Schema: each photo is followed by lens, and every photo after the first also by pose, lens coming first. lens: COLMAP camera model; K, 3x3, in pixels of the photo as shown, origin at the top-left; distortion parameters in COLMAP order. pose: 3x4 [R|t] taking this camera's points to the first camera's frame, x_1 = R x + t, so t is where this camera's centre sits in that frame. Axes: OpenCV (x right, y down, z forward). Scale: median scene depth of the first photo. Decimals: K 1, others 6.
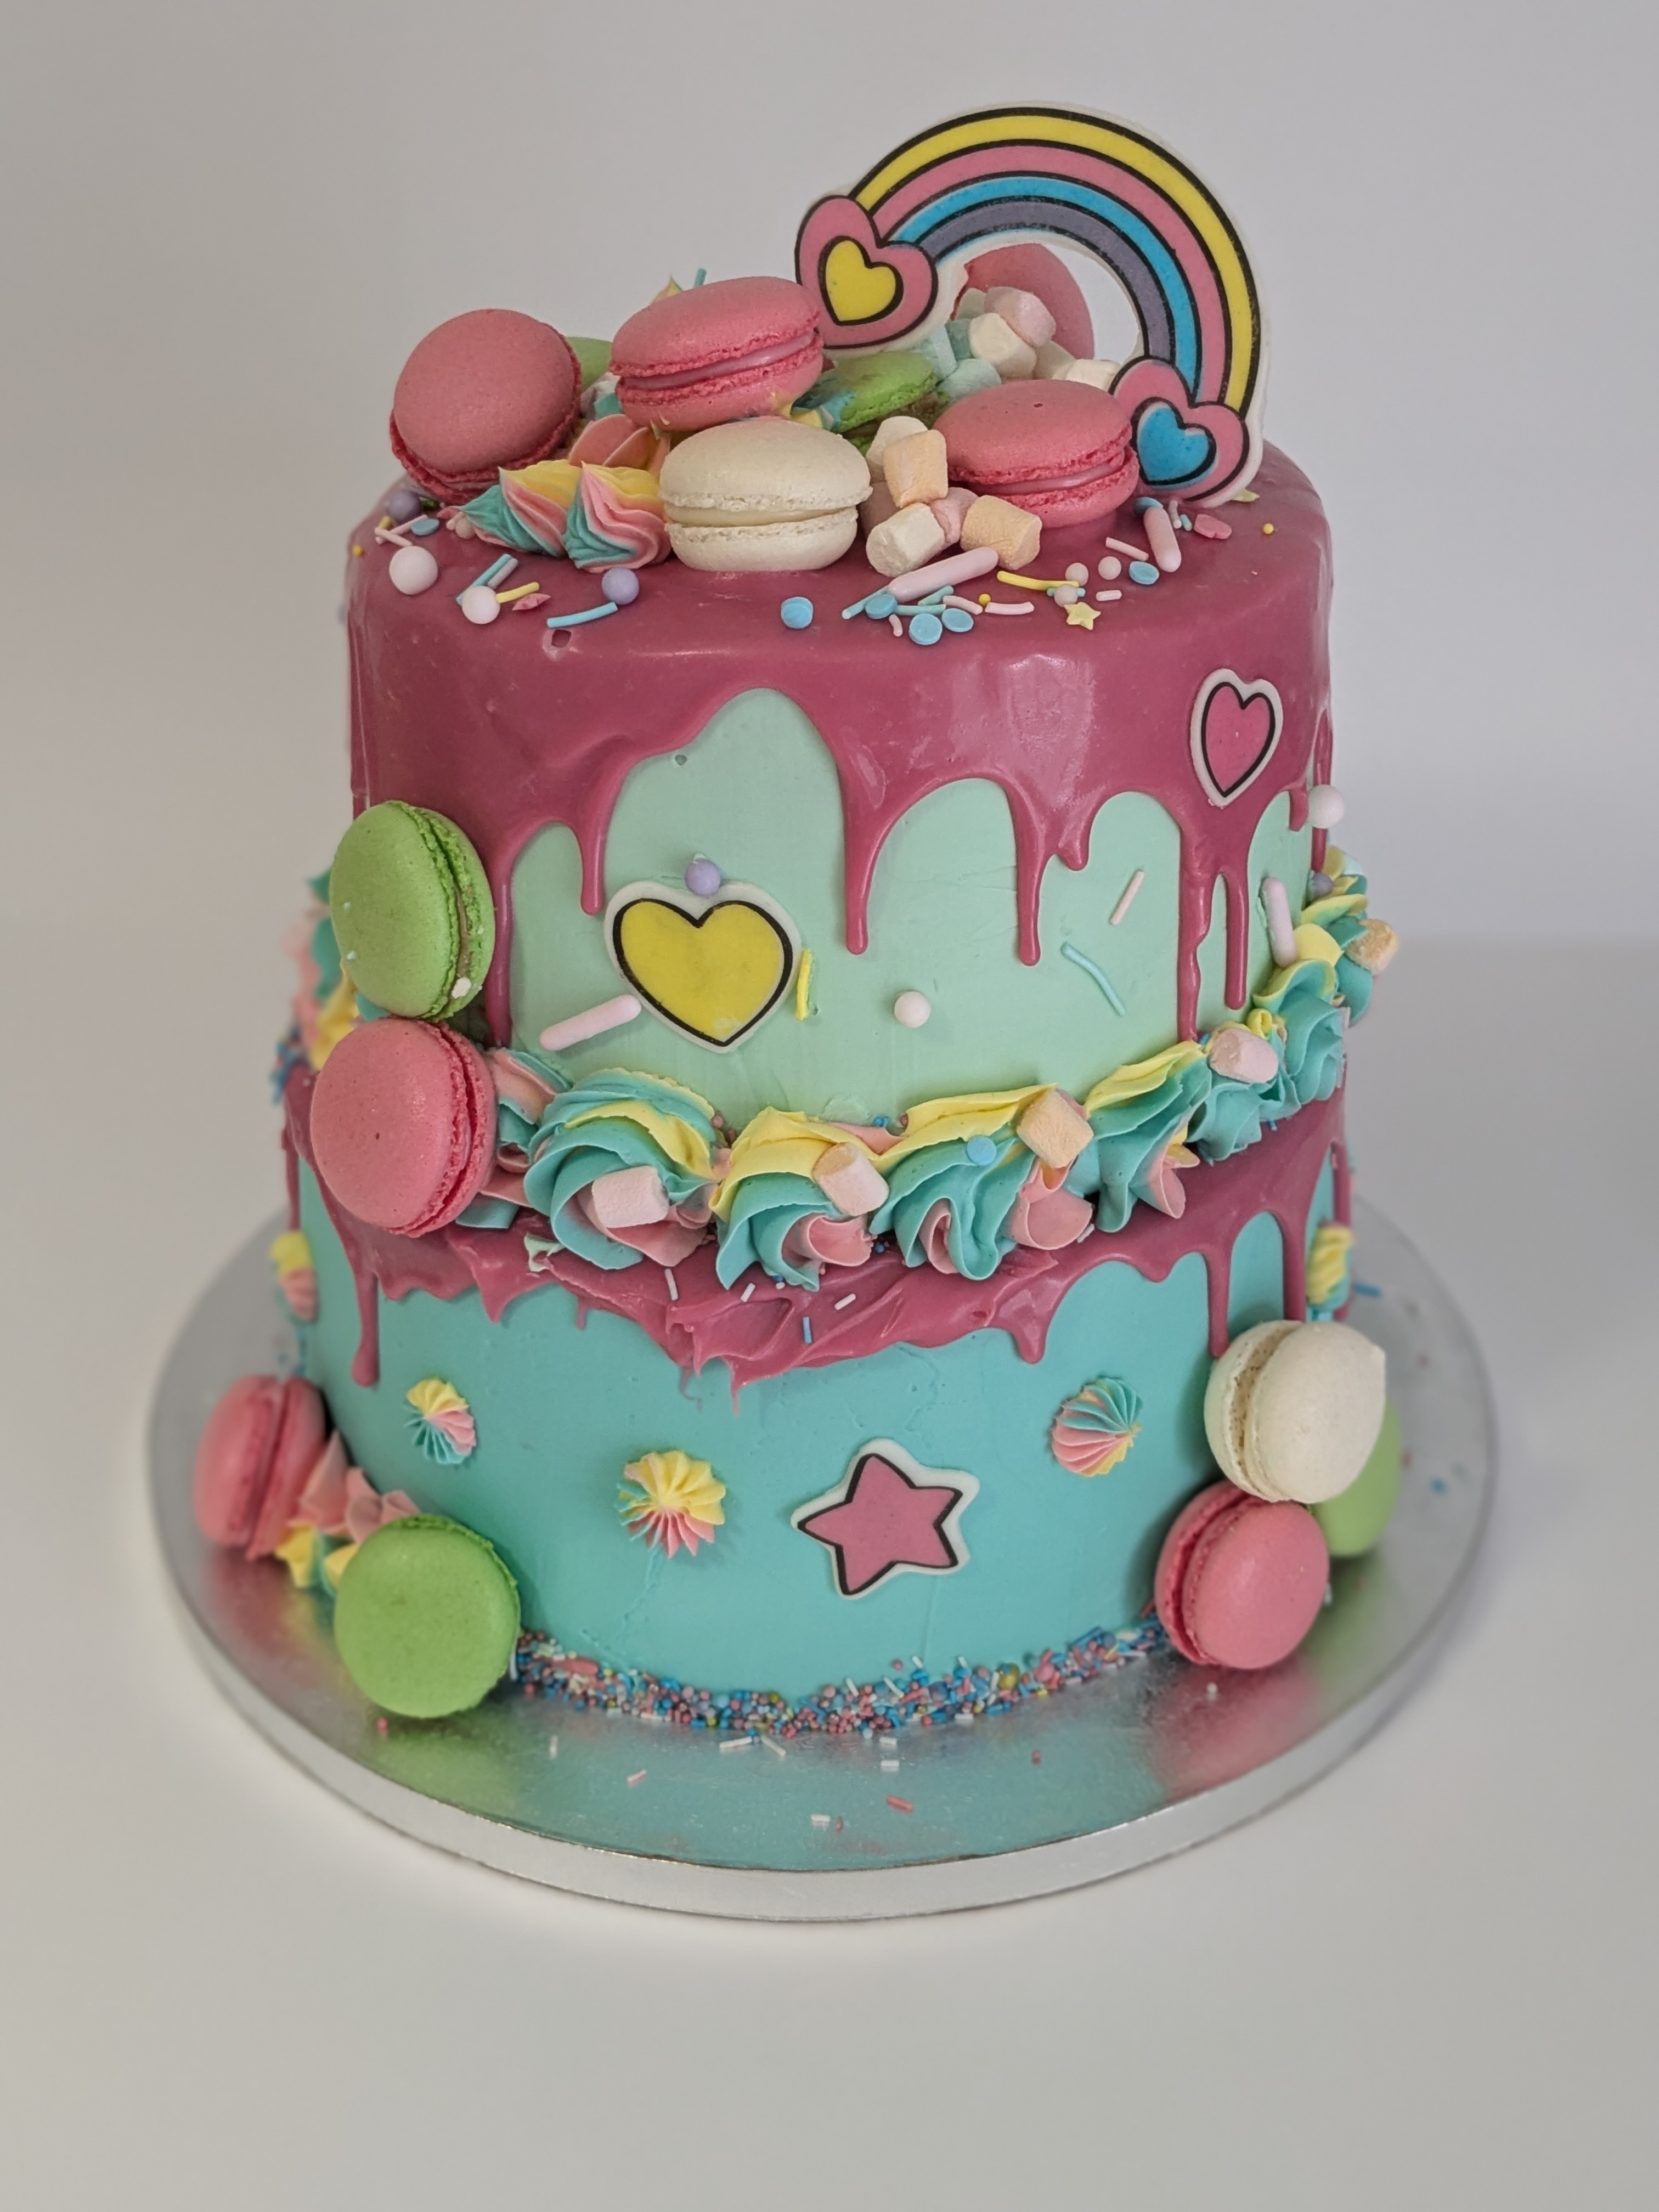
lens RADIAL K [[2605.3, 0, 865.4], [0, 2605.3, 1060.0], [0, 0, 1]] dist [0.064493, 0.000000]
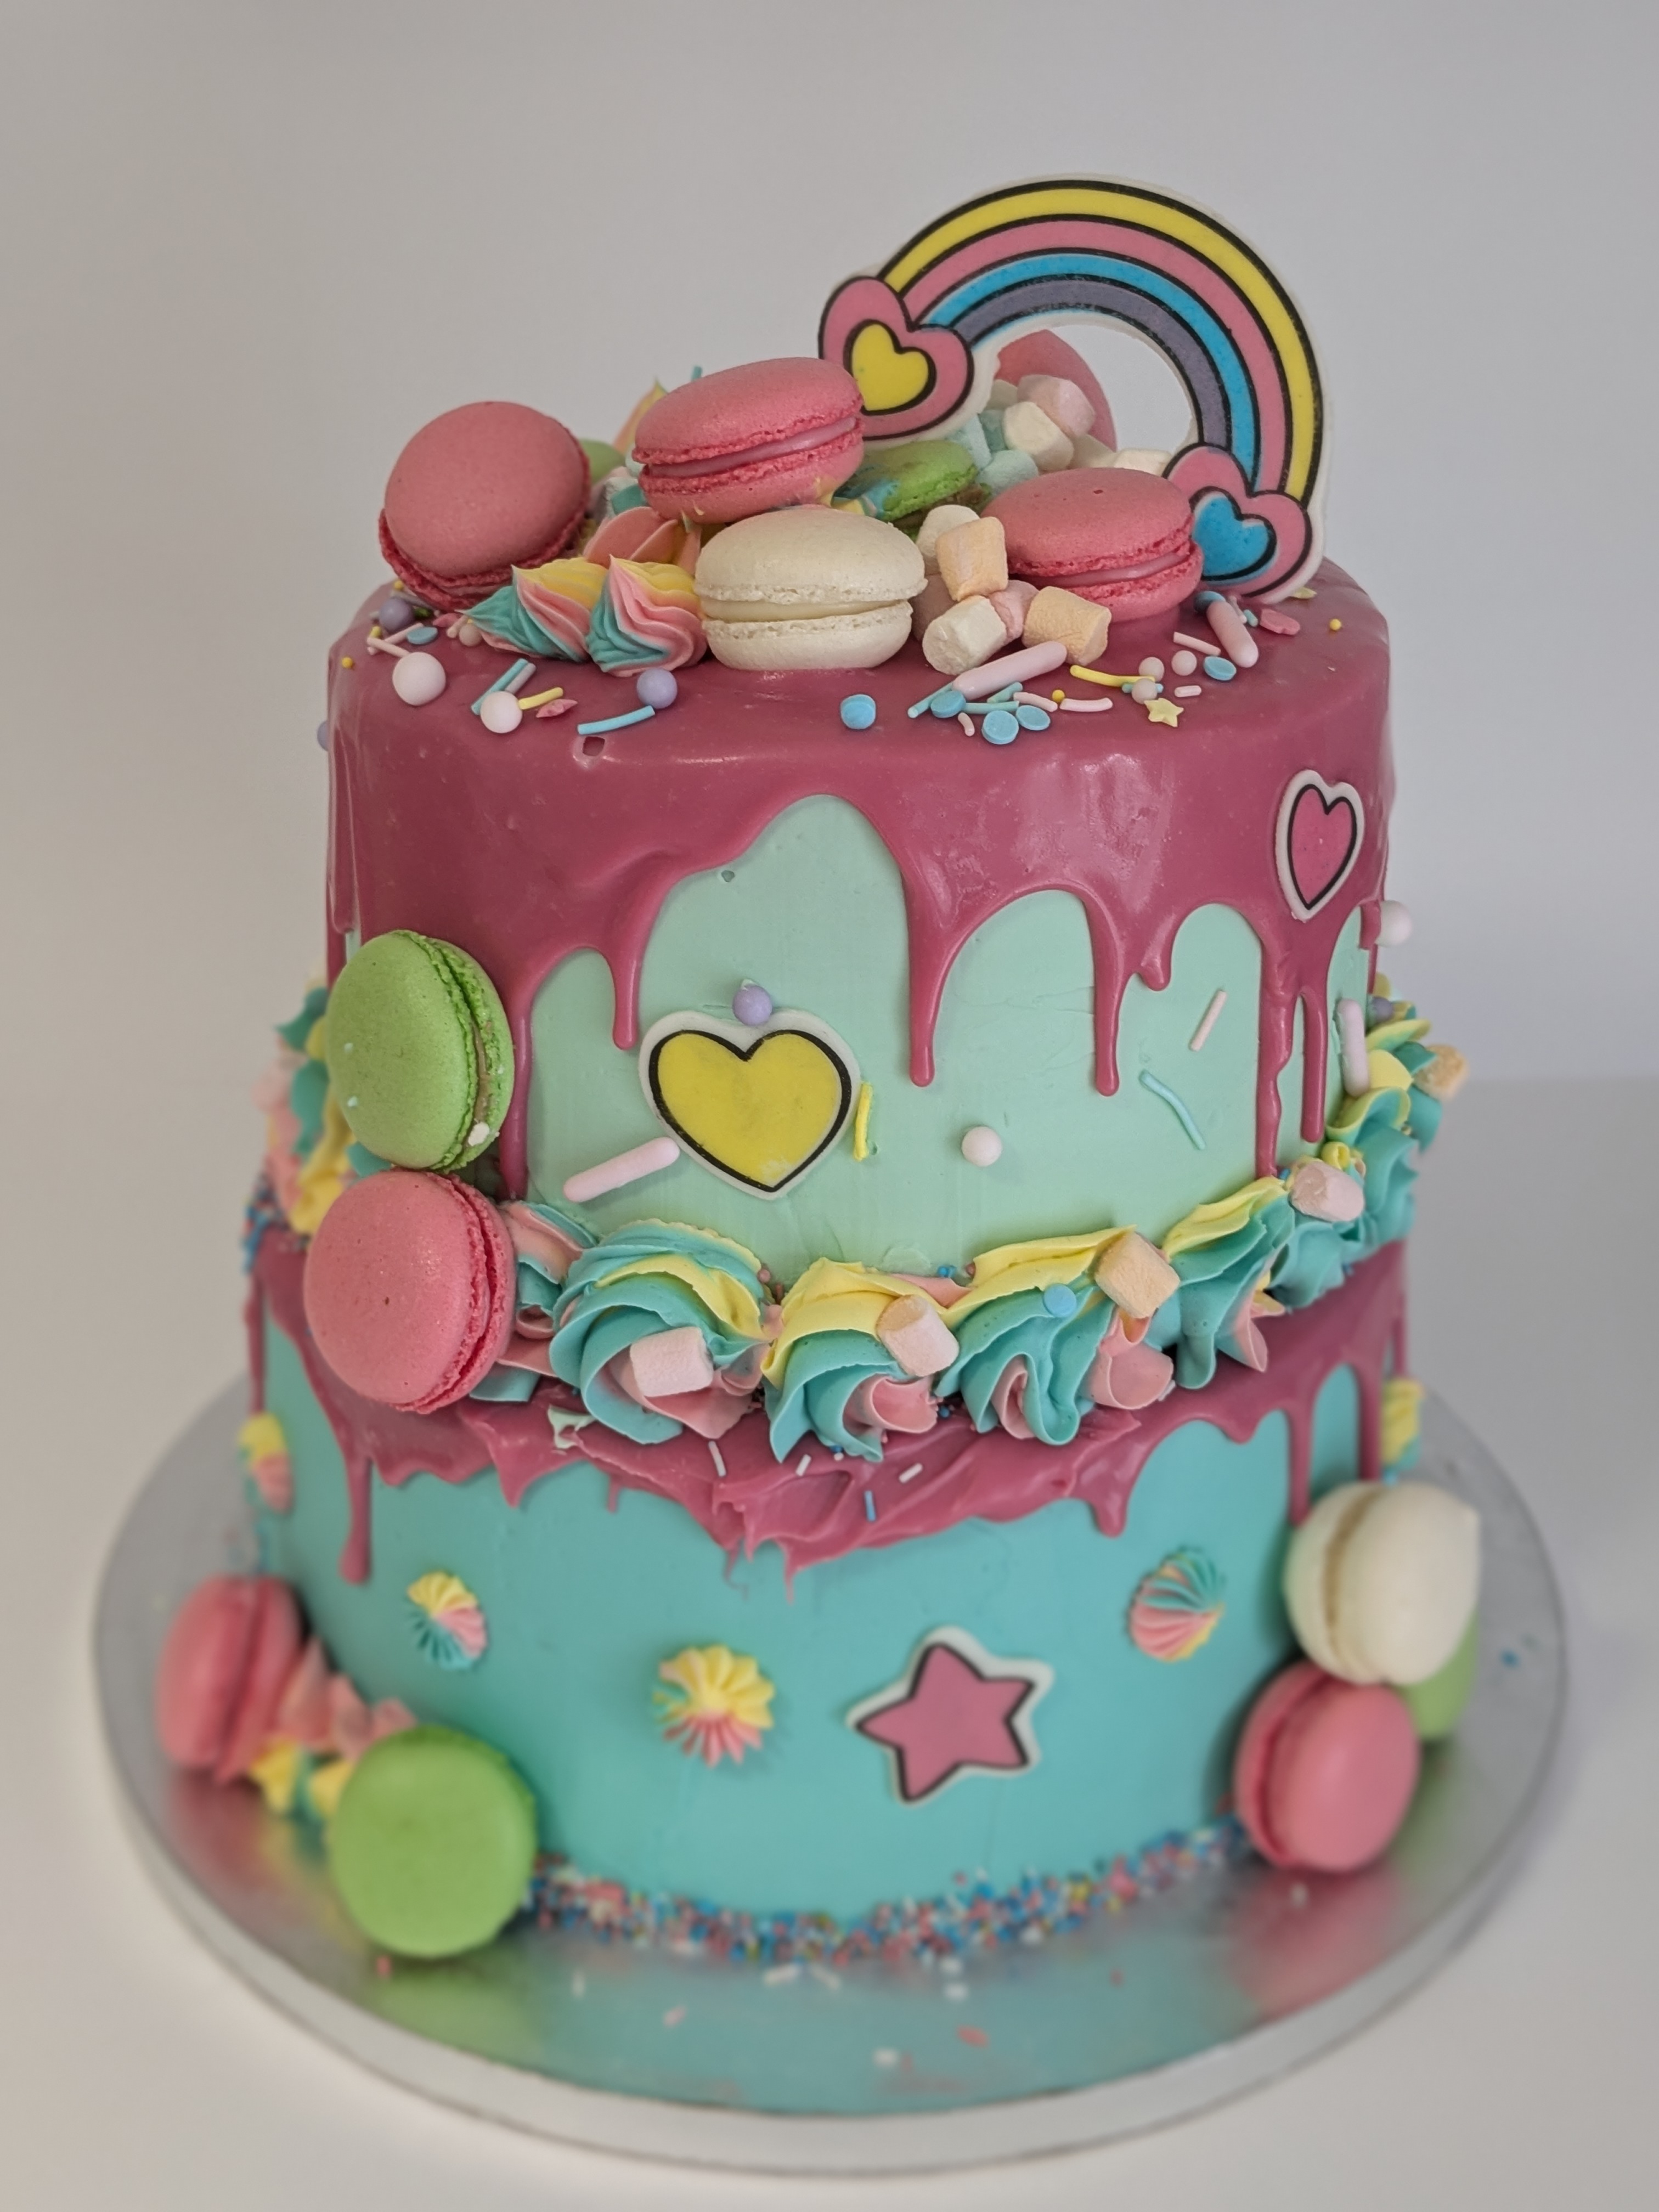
lens RADIAL K [[2605.3, 0, 809.5], [0, 2605.3, 1092.2], [0, 0, 1]] dist [0.064493, 0.000000]
pose [[0.998753, -0.020339, 0.045586, -0.079269], [0.022806, 0.998266, -0.054258, 0.009115], [-0.044403, 0.055230, 0.997486, 0.091097]]
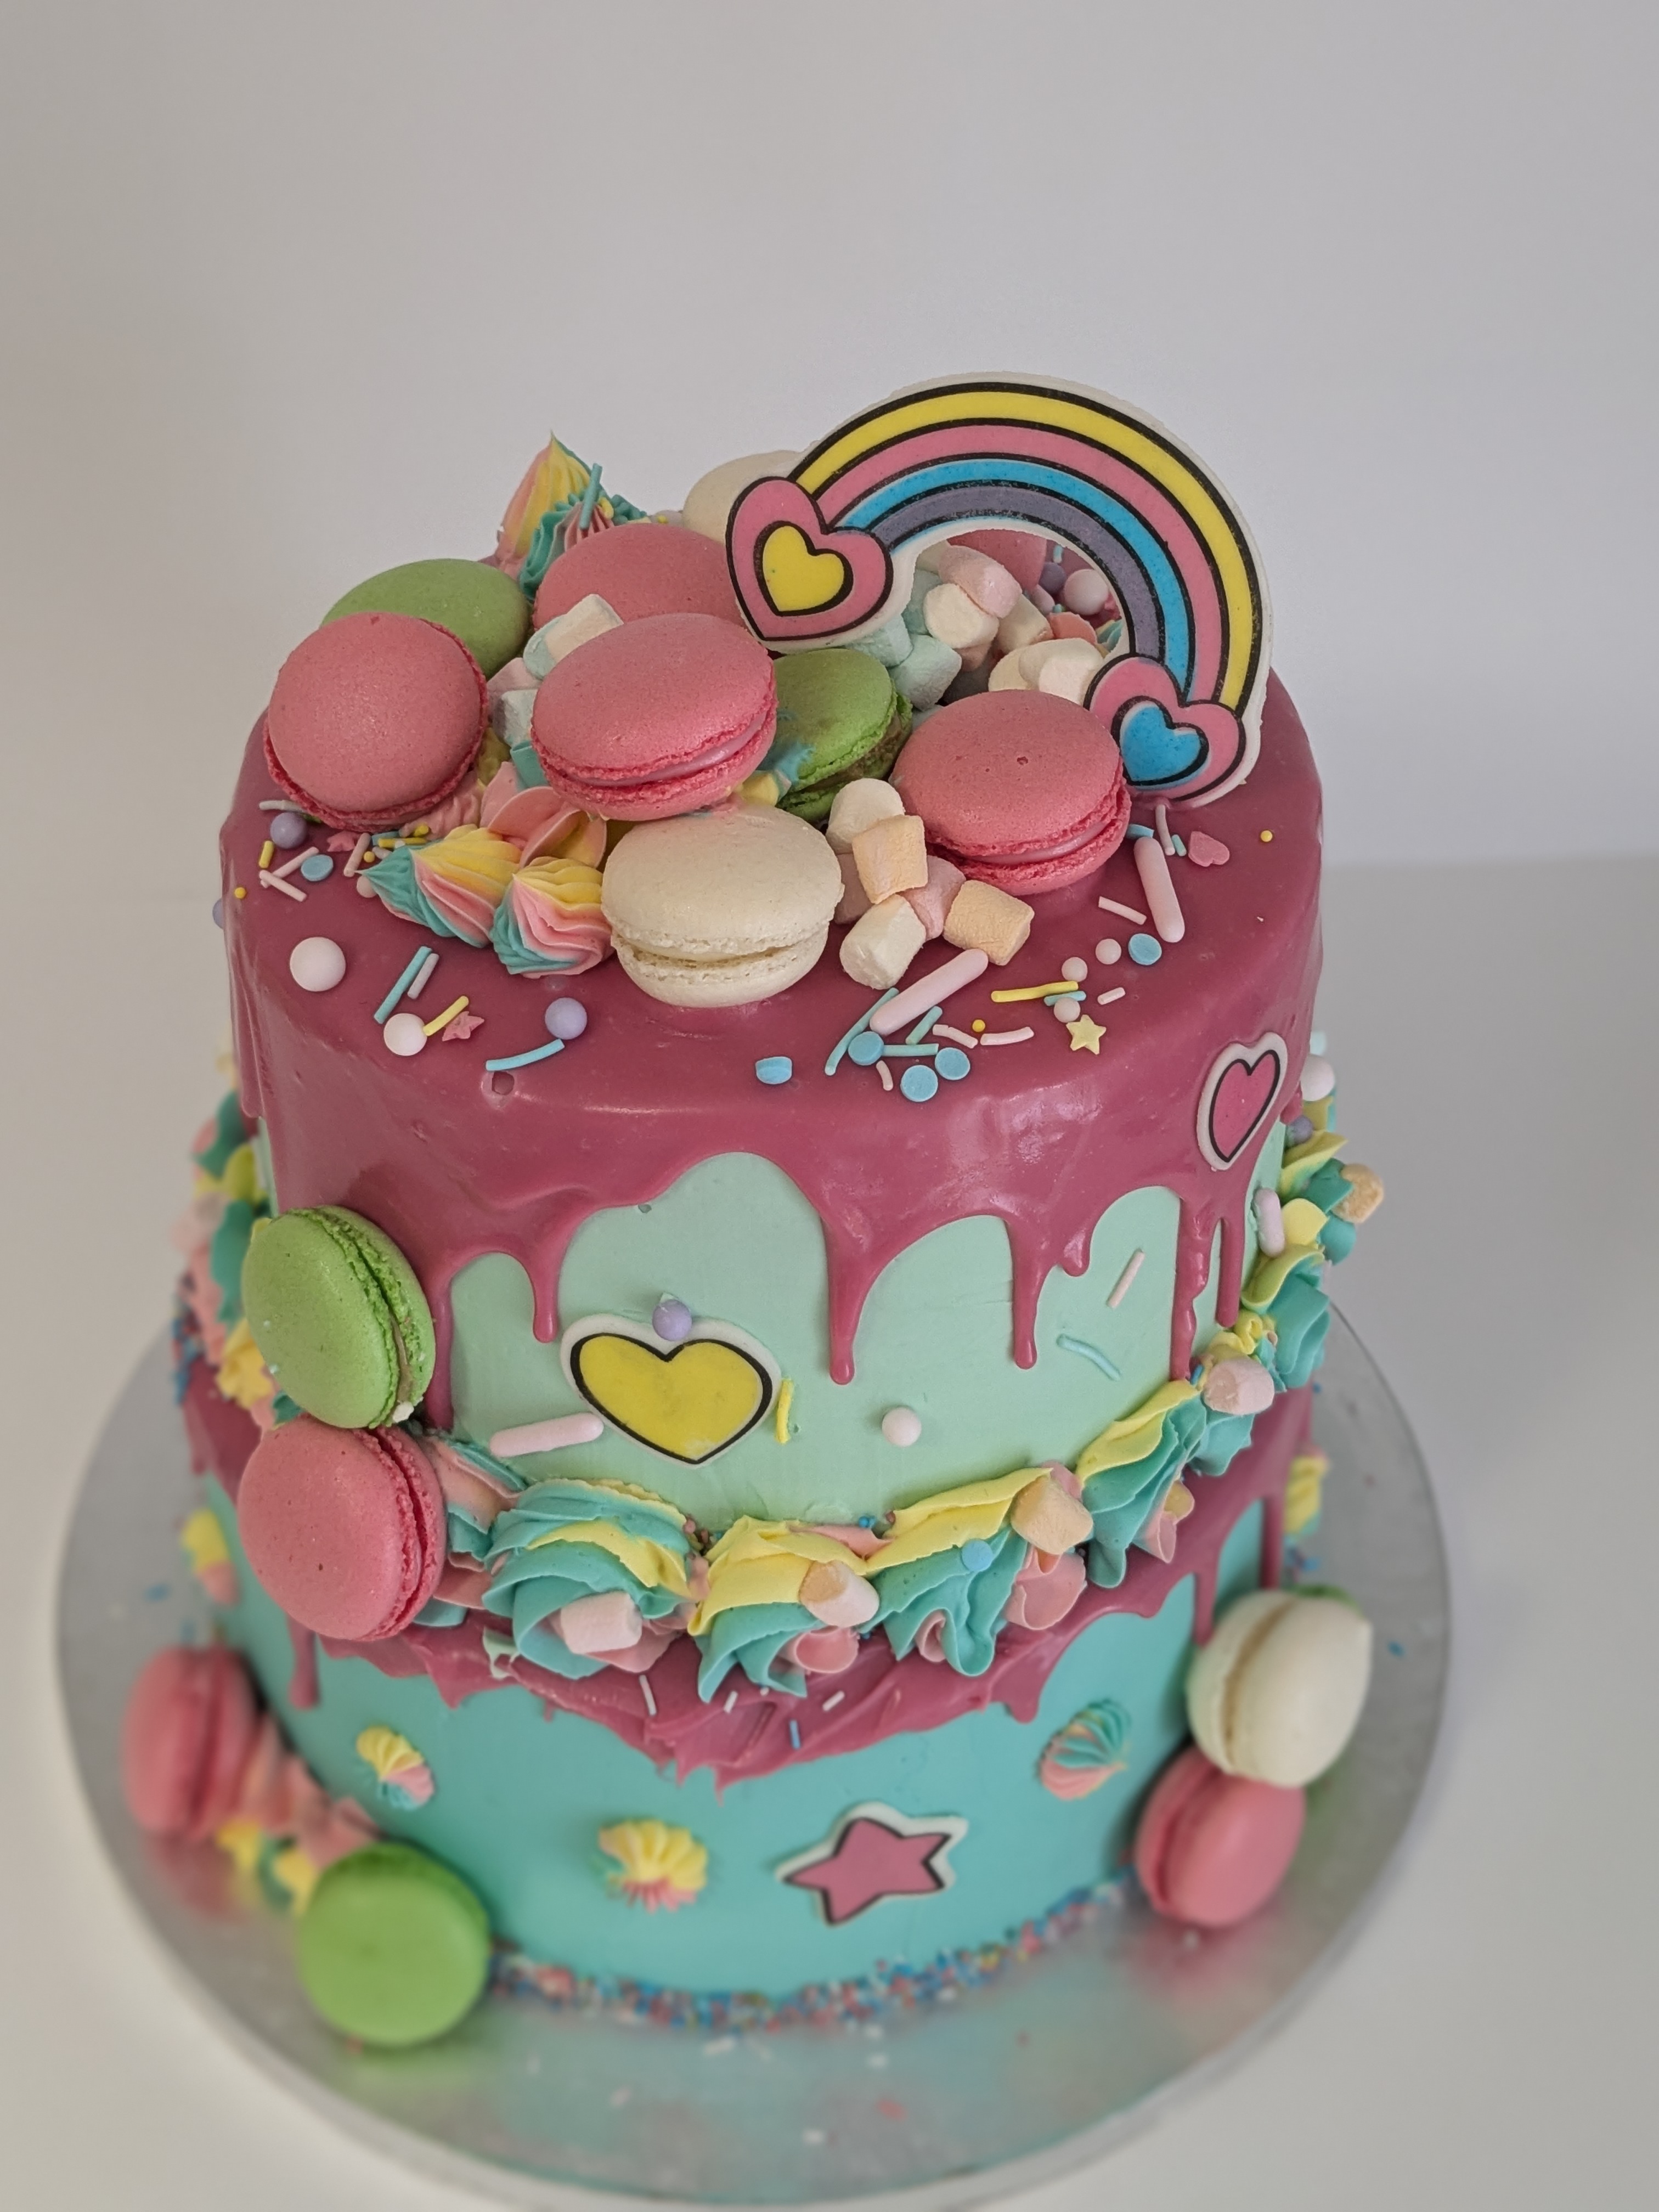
lens RADIAL K [[2605.3, 0, 826.9], [0, 2605.3, 1051.4], [0, 0, 1]] dist [0.064493, 0.000000]
pose [[0.996474, -0.047944, 0.068851, -0.062537], [0.031702, 0.974964, 0.220091, -0.337391], [-0.077679, -0.217133, 0.973046, 0.124605]]
